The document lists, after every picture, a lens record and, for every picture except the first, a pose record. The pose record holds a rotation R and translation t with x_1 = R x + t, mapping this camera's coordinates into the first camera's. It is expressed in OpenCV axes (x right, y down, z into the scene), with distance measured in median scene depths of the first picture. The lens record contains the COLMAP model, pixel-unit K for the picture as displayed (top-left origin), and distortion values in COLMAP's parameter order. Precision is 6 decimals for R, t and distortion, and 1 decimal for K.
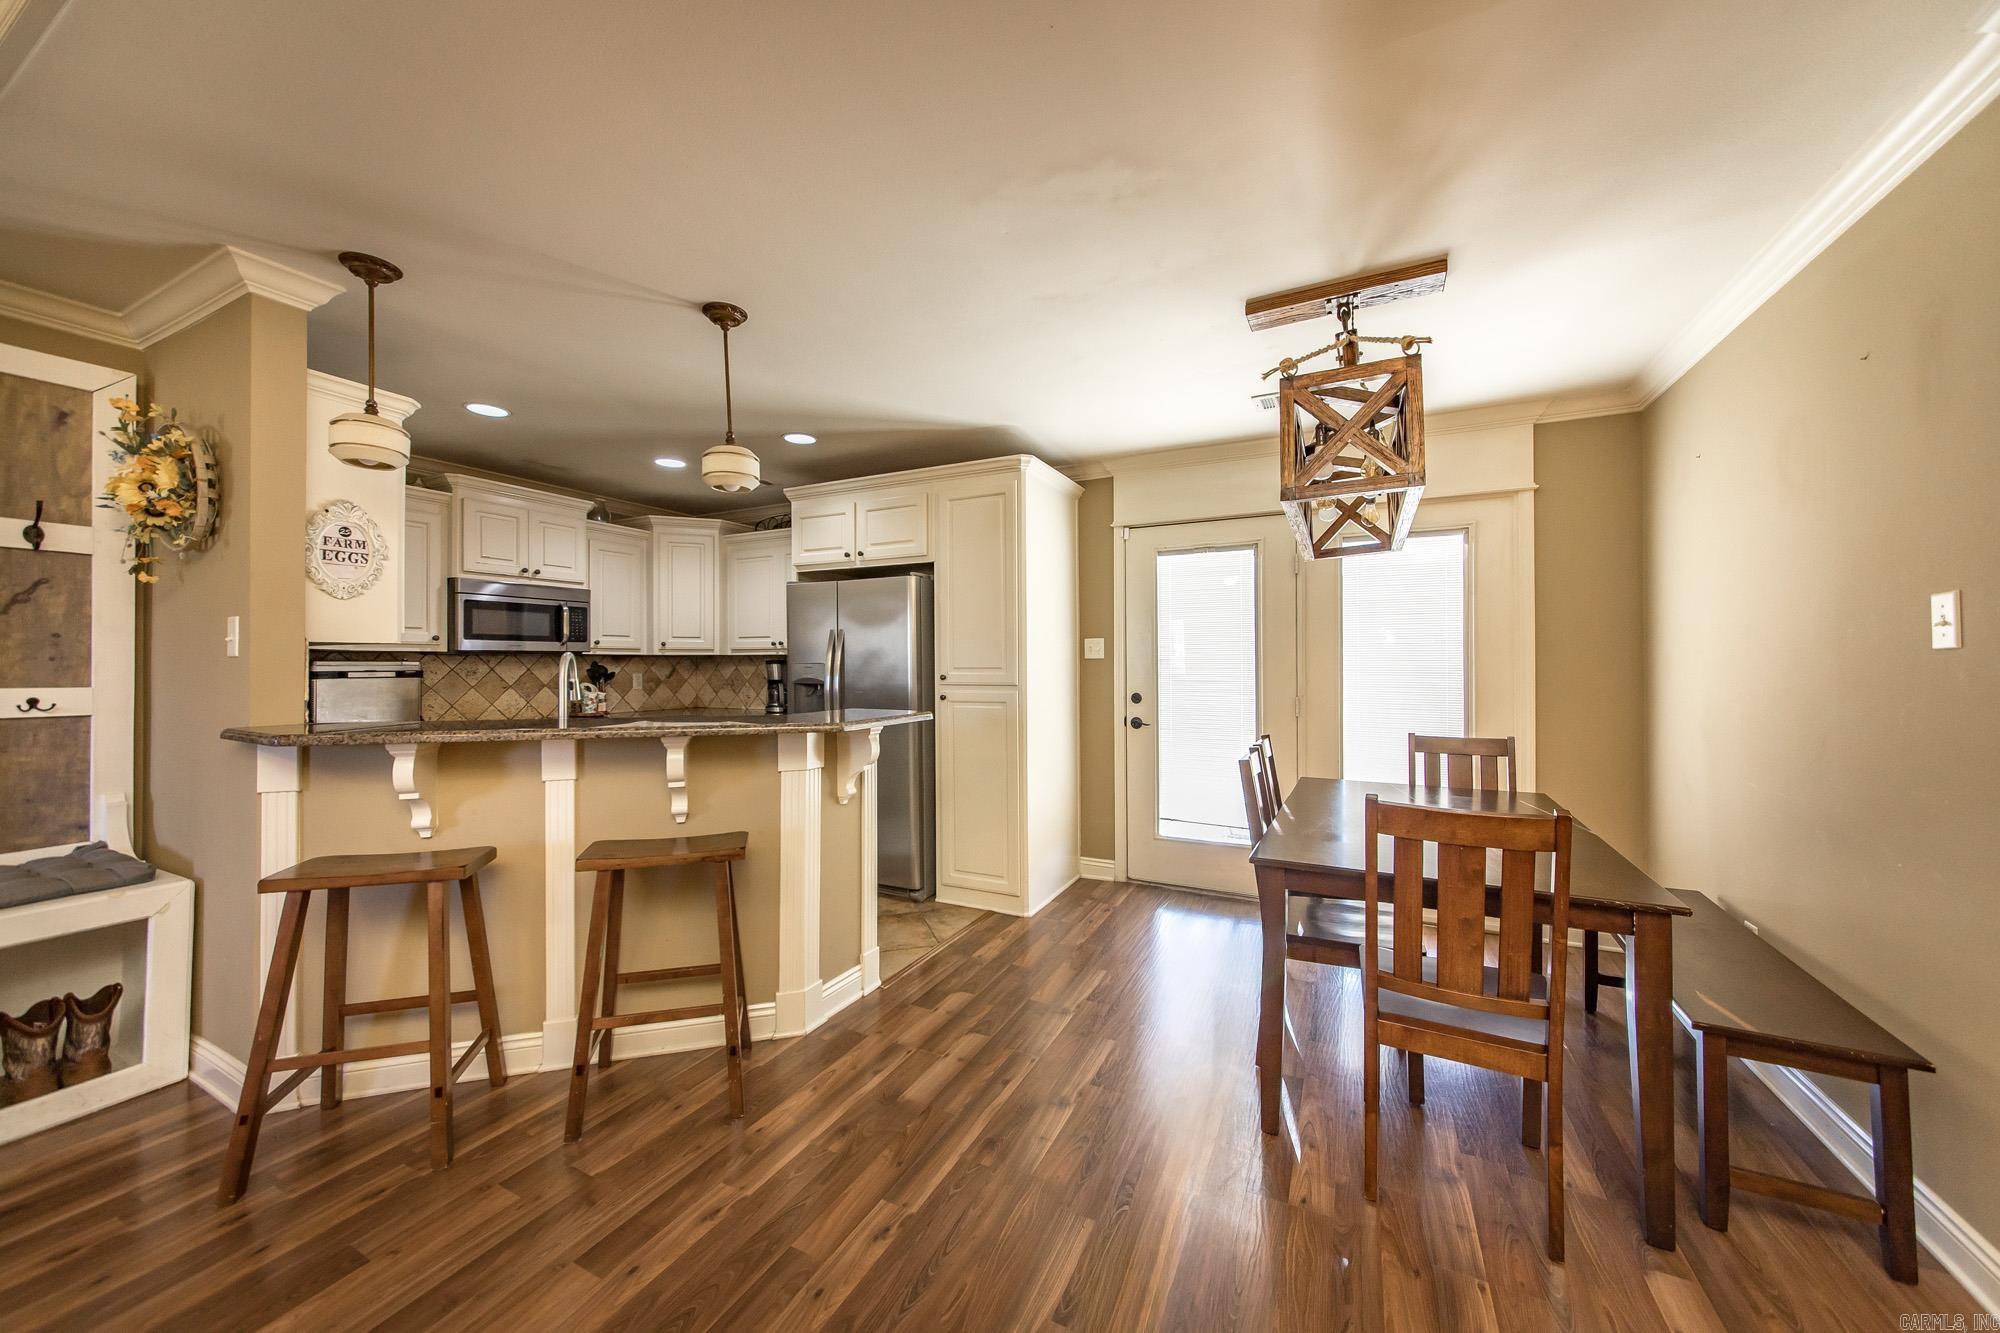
lens RADIAL K [[715.6, 0, 996.8], [0, 715.6, 663.3], [0, 0, 1]] dist [-0.000903, -0.000087]
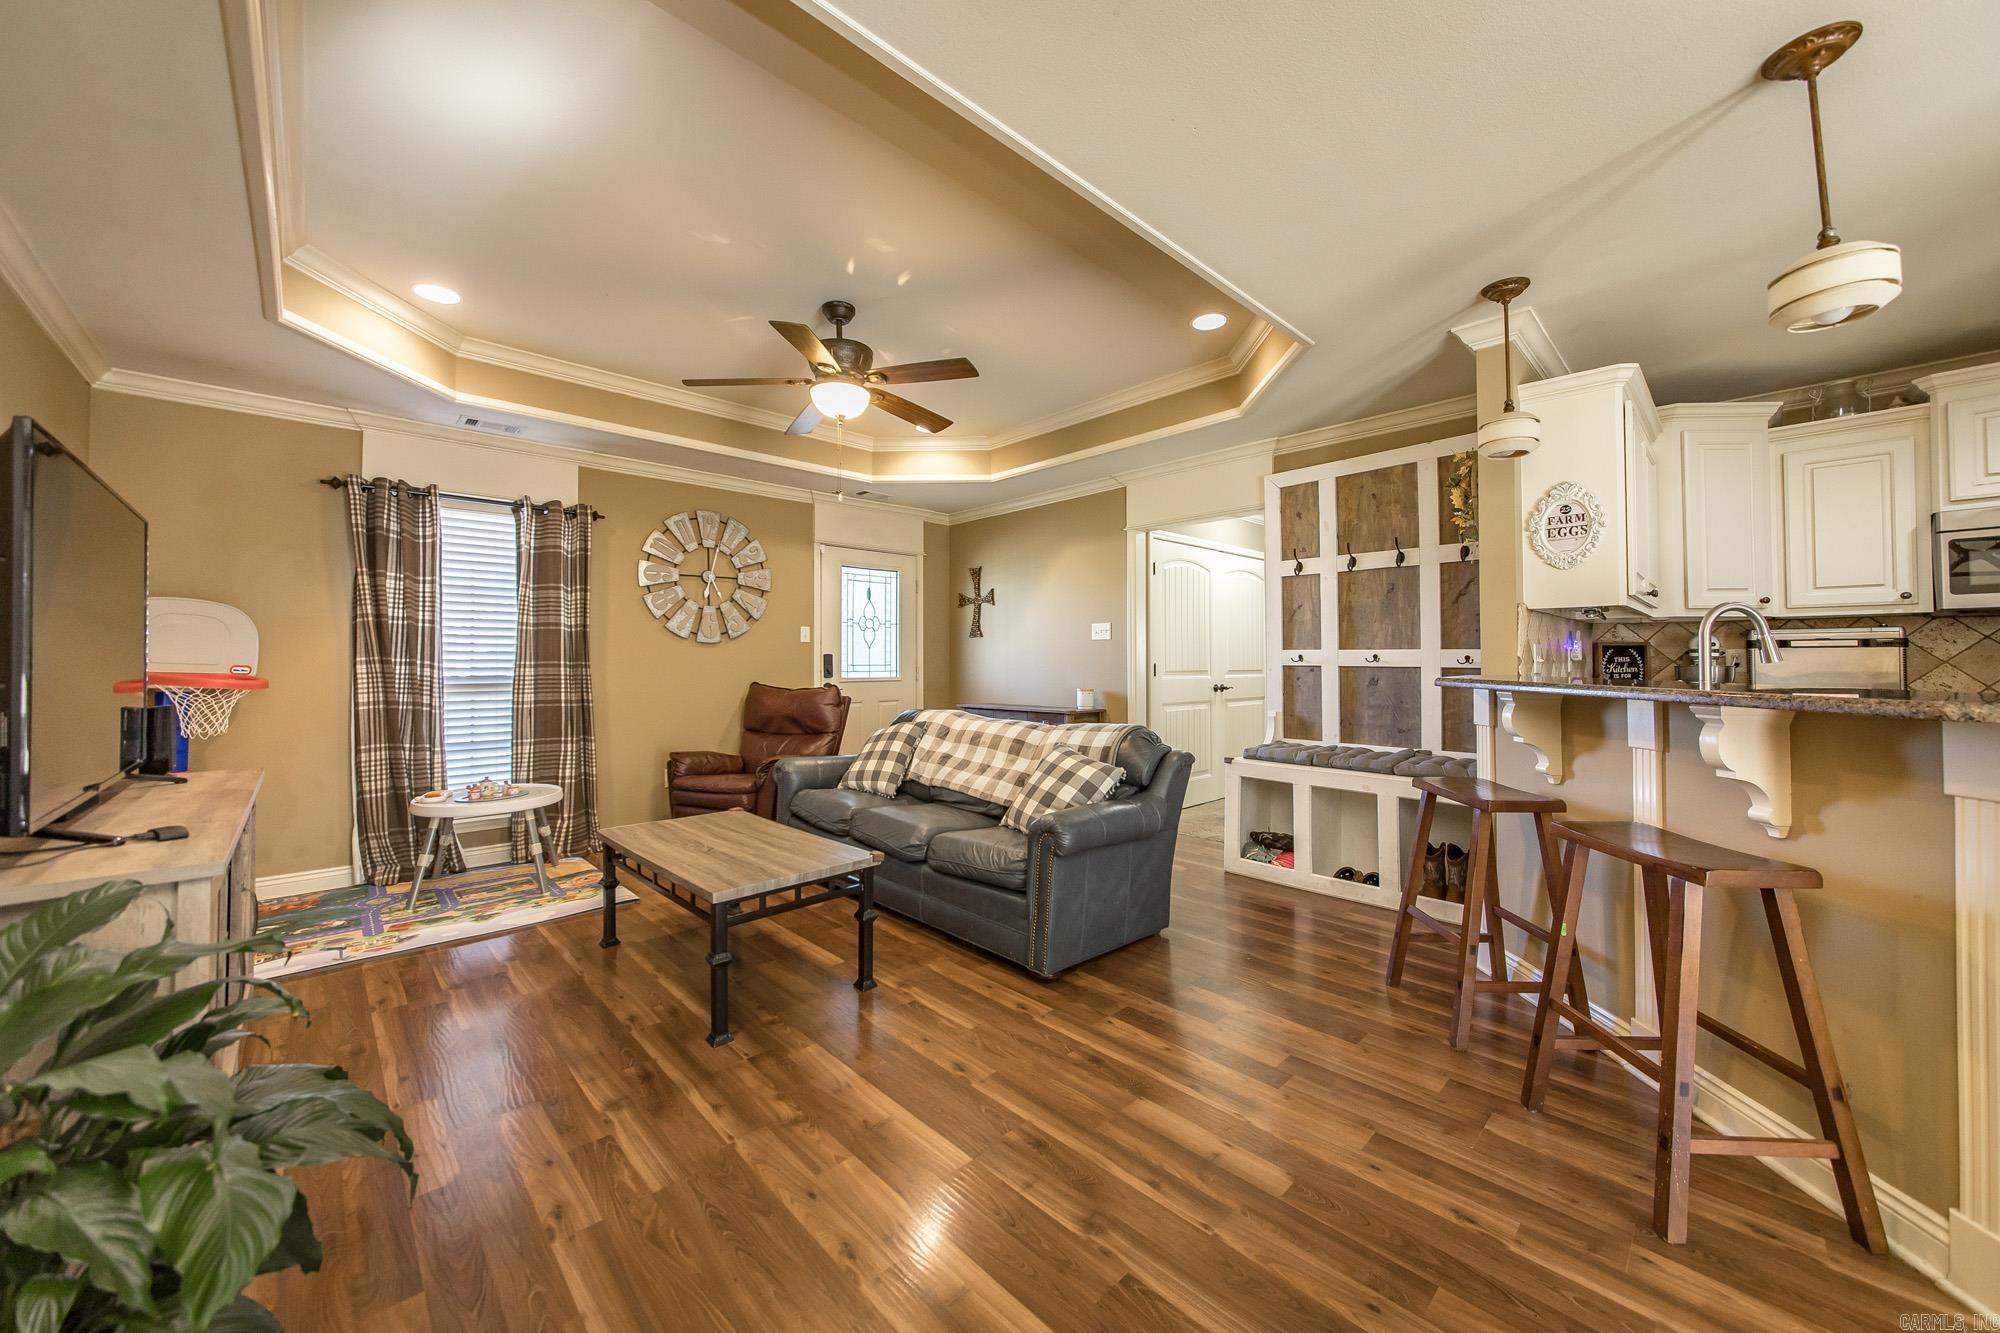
lens RADIAL K [[720.5, 0, 996.8], [0, 720.5, 644.2], [0, 0, 1]] dist [0.000053, 0.000143]
pose [[-0.328523, -0.018151, -0.944321, 0.273428], [0.003658, 0.999783, -0.020489, 0.029396], [0.944489, -0.010186, -0.328386, 0.311652]]
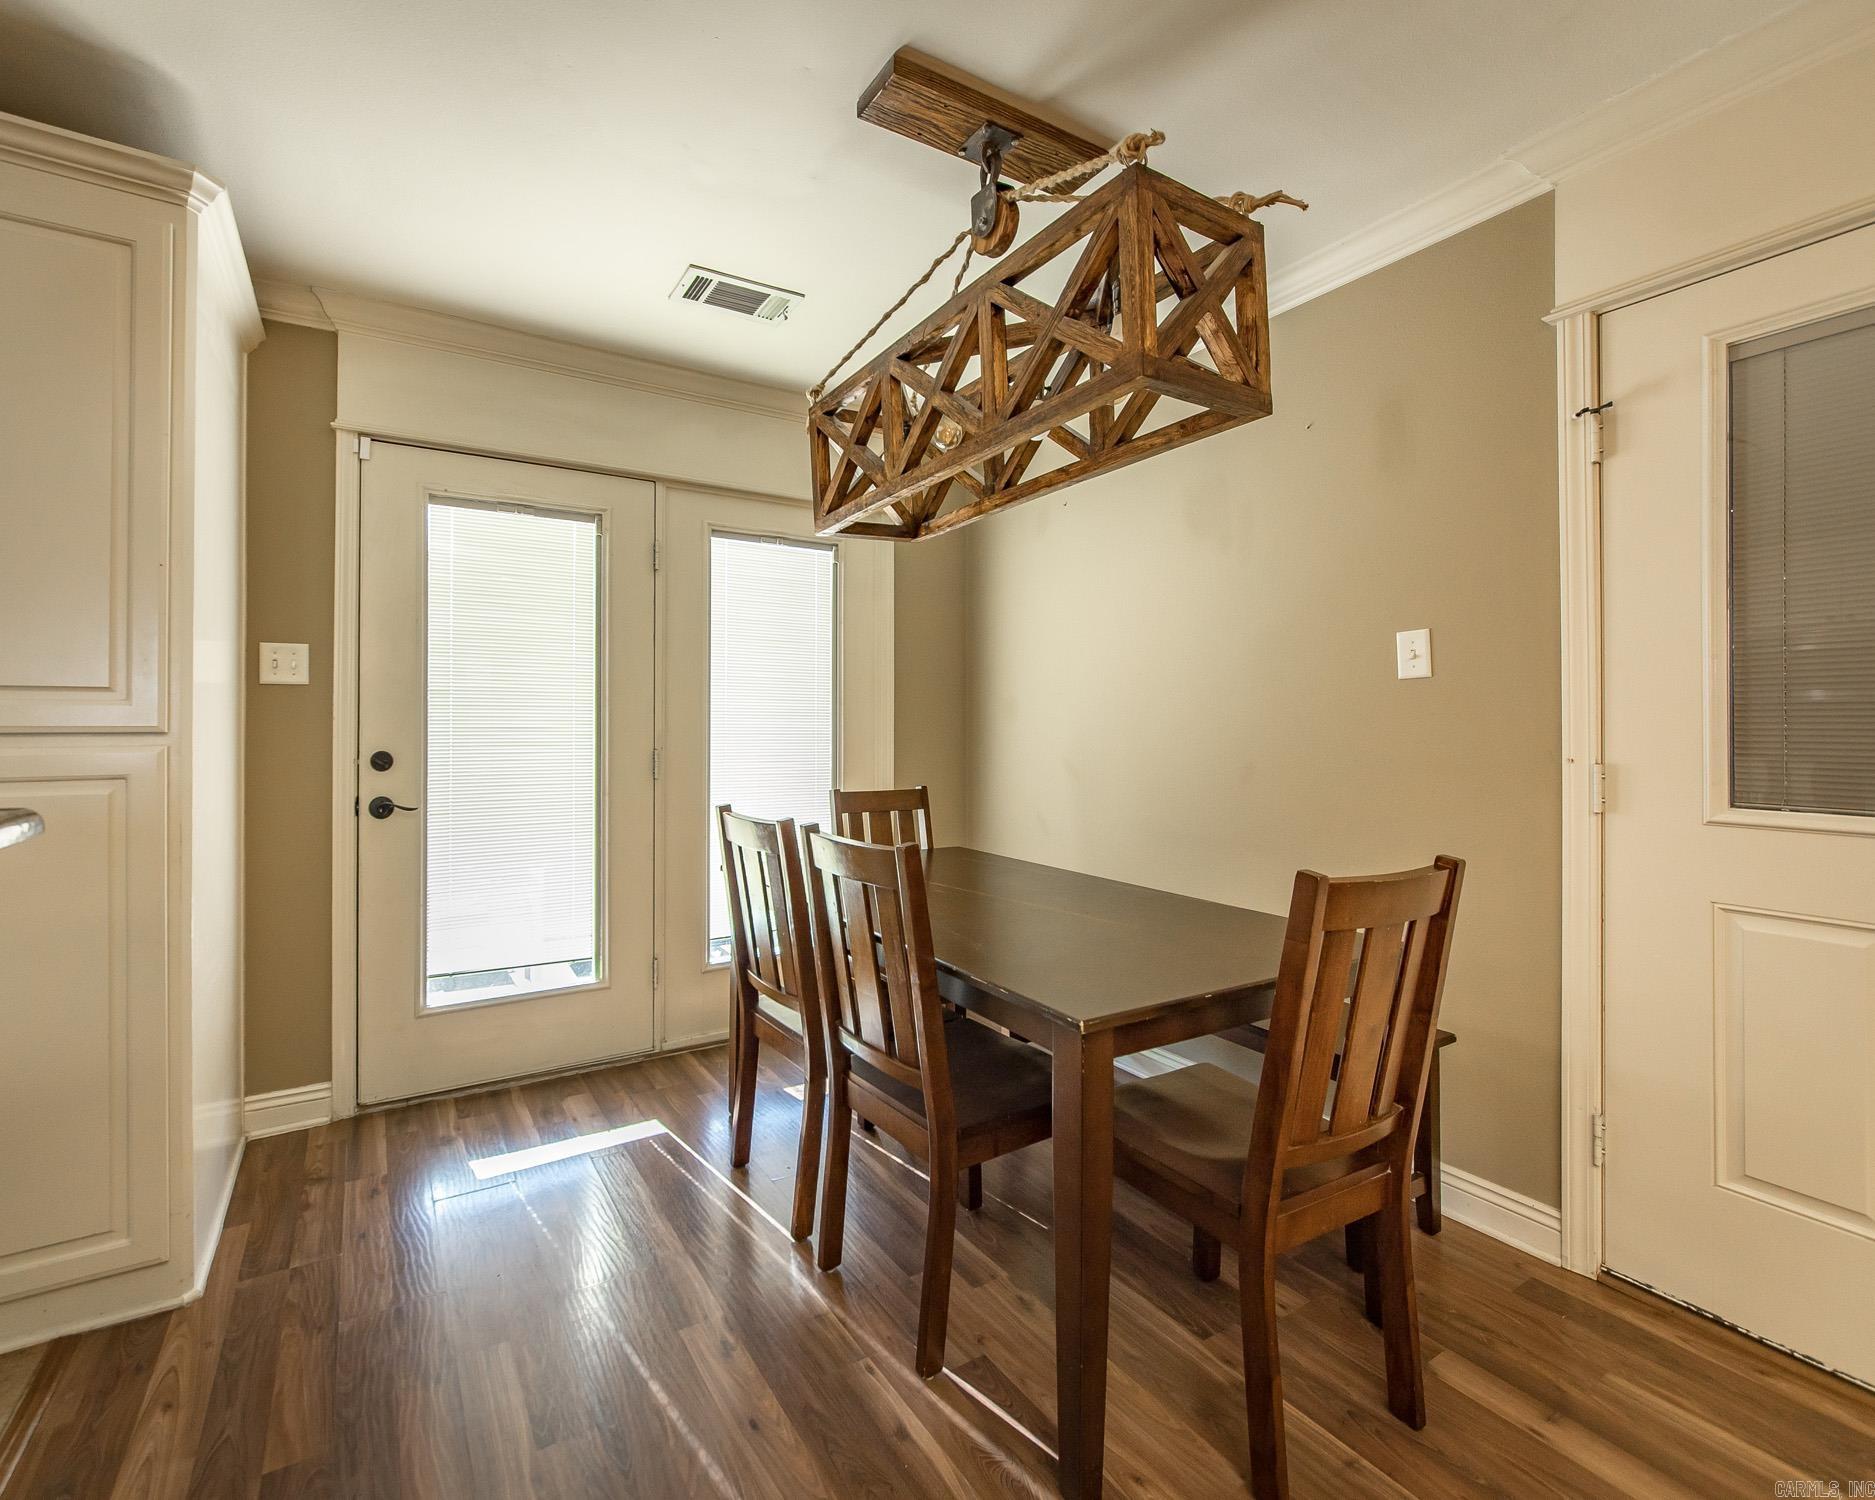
lens RADIAL K [[824.5, 0, 826.7], [0, 824.5, 723.2], [0, 0, 1]] dist [-0.001781, 0.000556]
pose [[0.558846, 0.008761, 0.829226, -0.130530], [-0.002142, 0.999956, -0.009121, 0.025672], [-0.829269, 0.003321, 0.558840, 0.387981]]
